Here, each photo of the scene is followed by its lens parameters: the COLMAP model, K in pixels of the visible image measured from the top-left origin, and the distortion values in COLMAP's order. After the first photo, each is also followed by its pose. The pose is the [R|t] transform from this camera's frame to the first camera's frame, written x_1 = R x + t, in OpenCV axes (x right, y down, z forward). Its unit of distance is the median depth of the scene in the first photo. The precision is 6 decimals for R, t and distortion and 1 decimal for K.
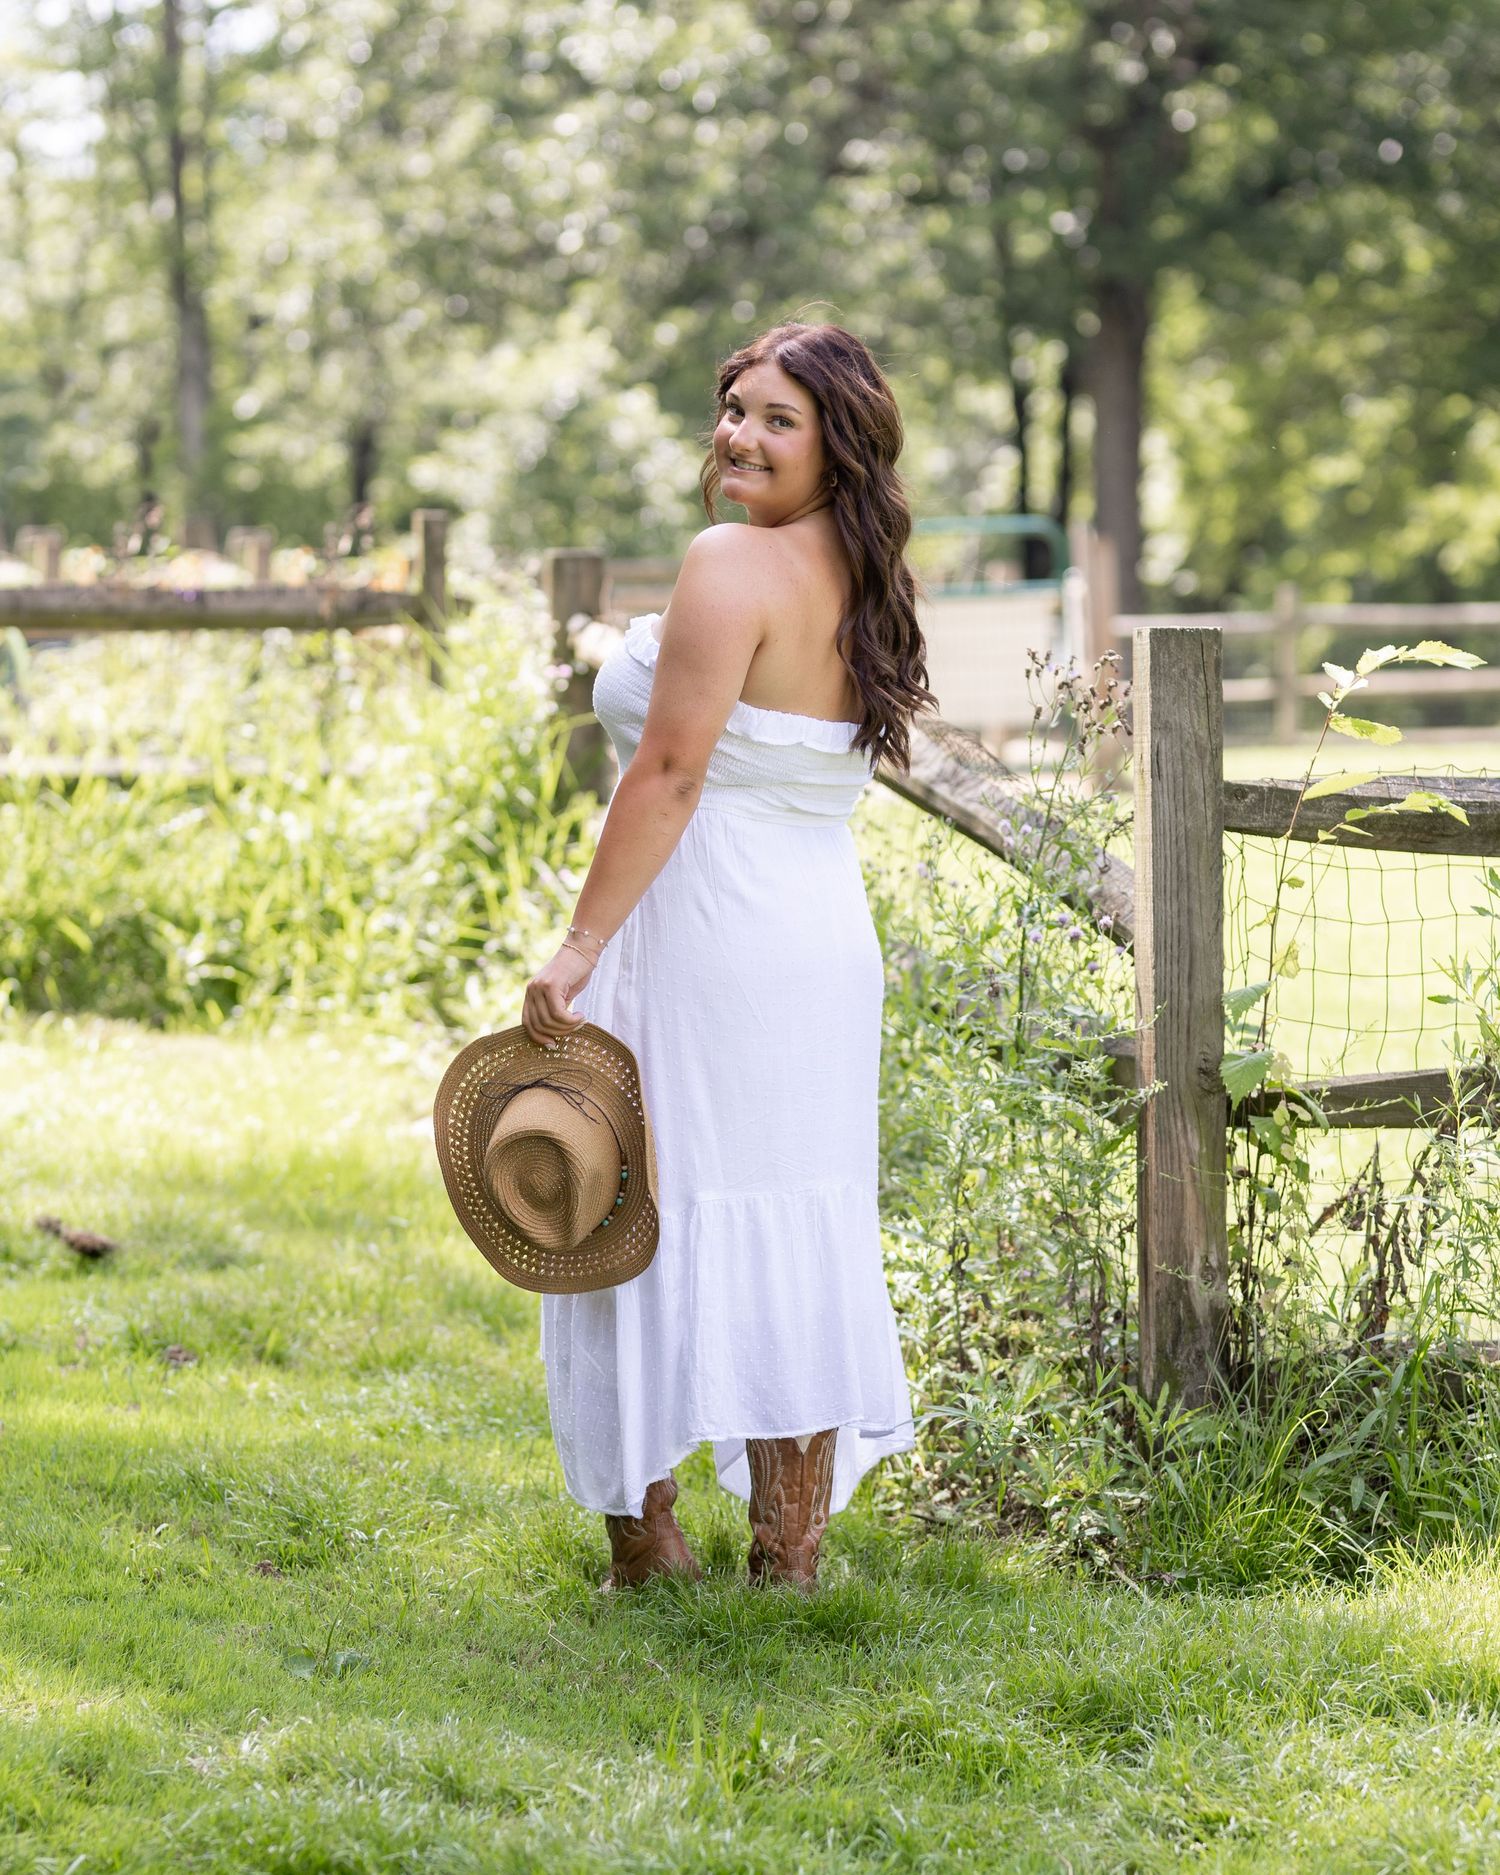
lens RADIAL K [[9481.0, 0, 750.0], [0, 9481.0, 937.5], [0, 0, 1]] dist [0.320243, -3.988538]
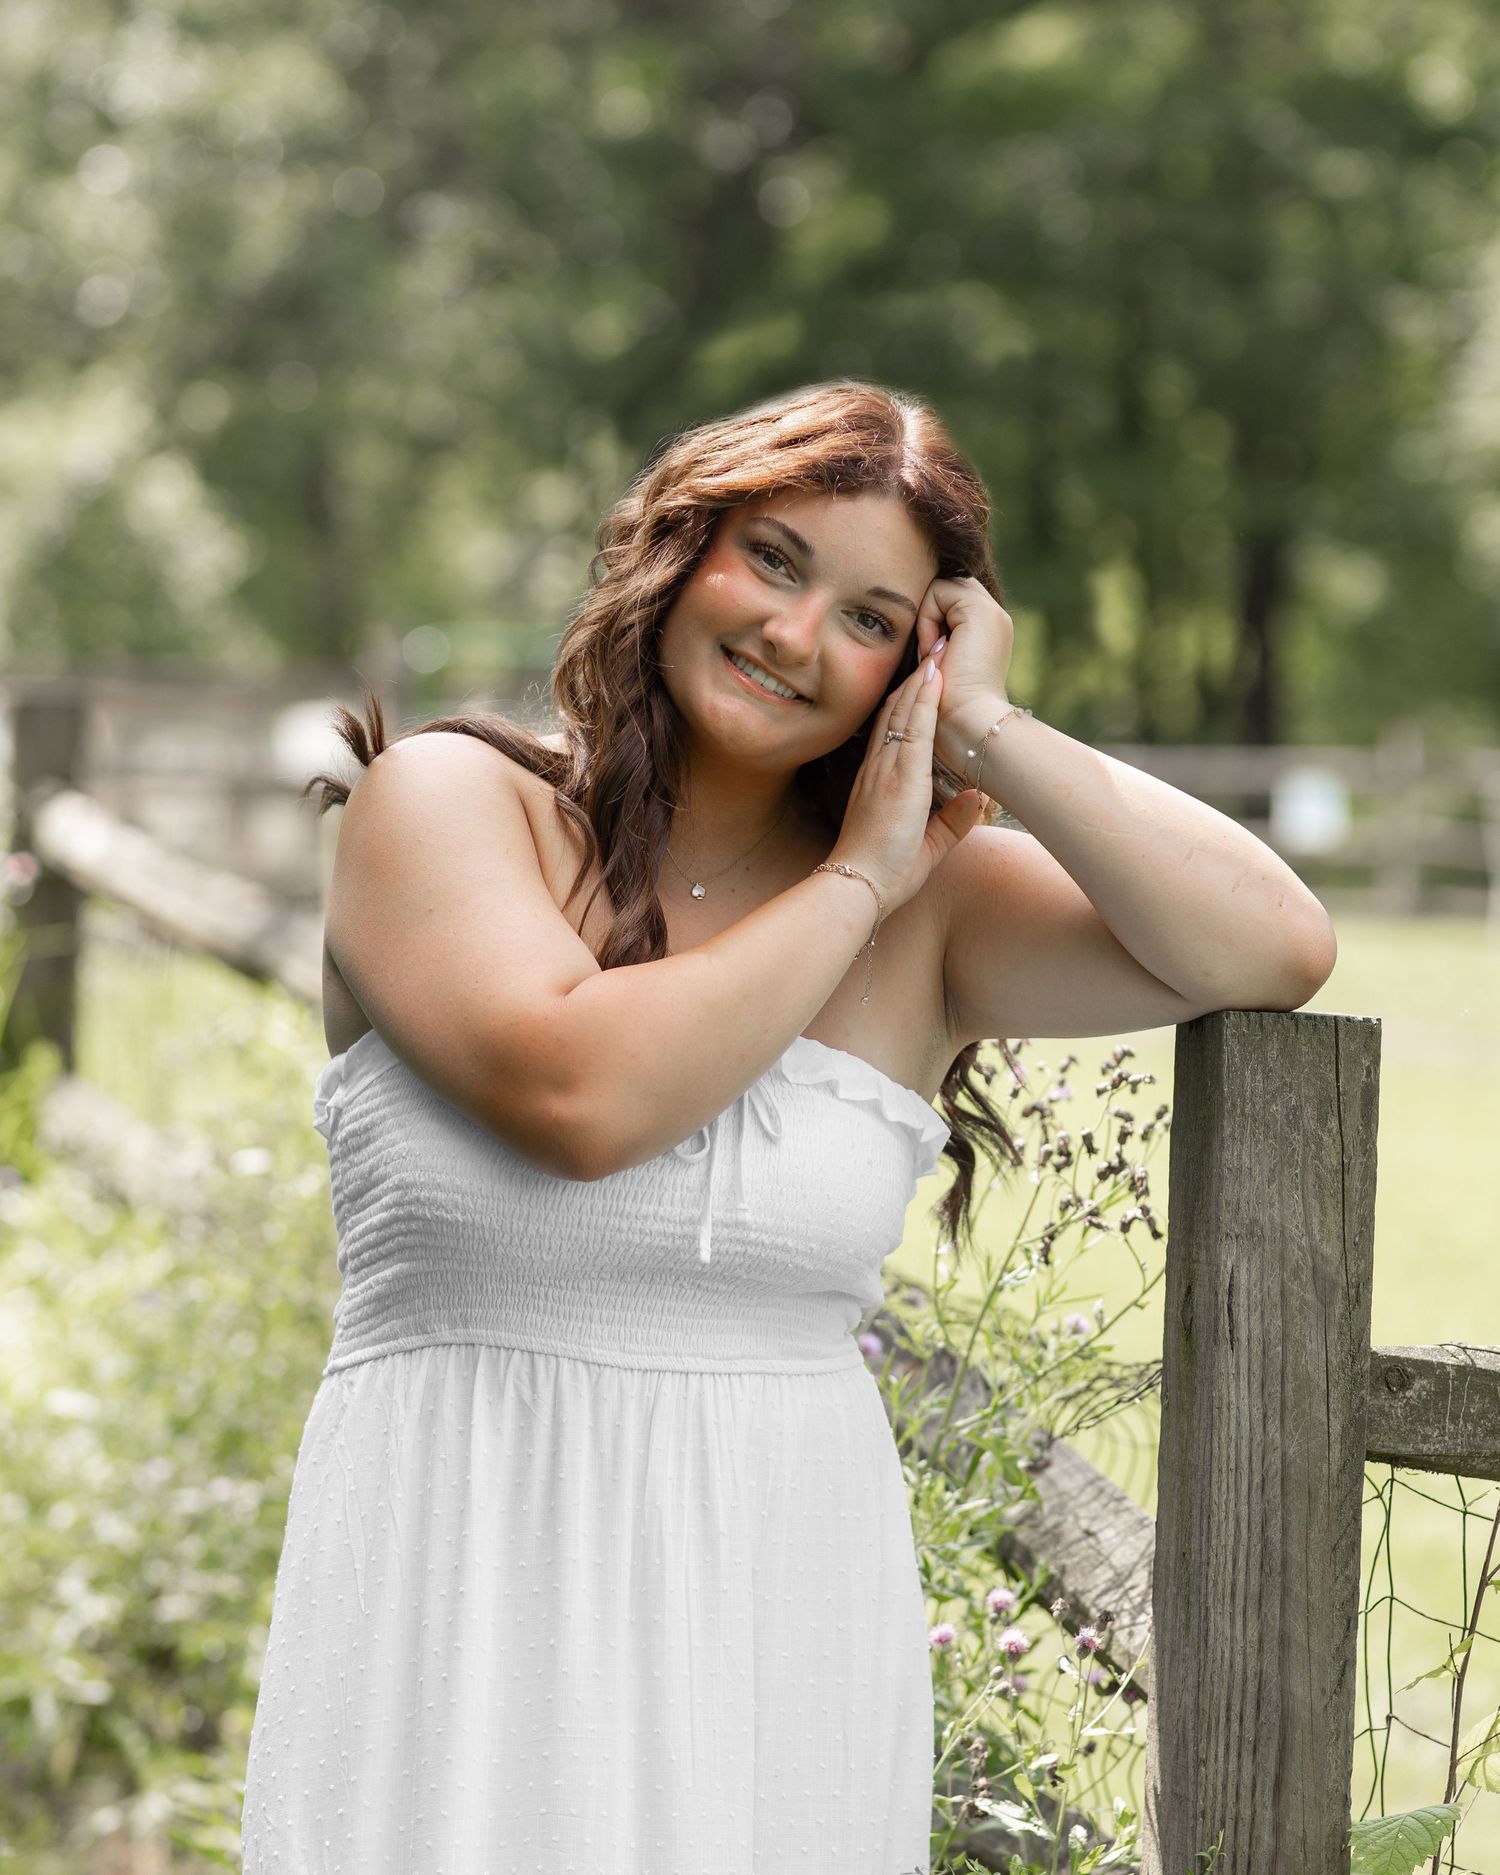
lens RADIAL K [[9481.0, 0, 750.0], [0, 9481.0, 937.5], [0, 0, 1]] dist [0.320243, -3.988538]
pose [[0.997685, 0.045399, 0.050639, -0.000678], [-0.044878, 0.998928, -0.011388, -0.005626], [-0.051102, 0.009089, 0.998652, 0.102762]]
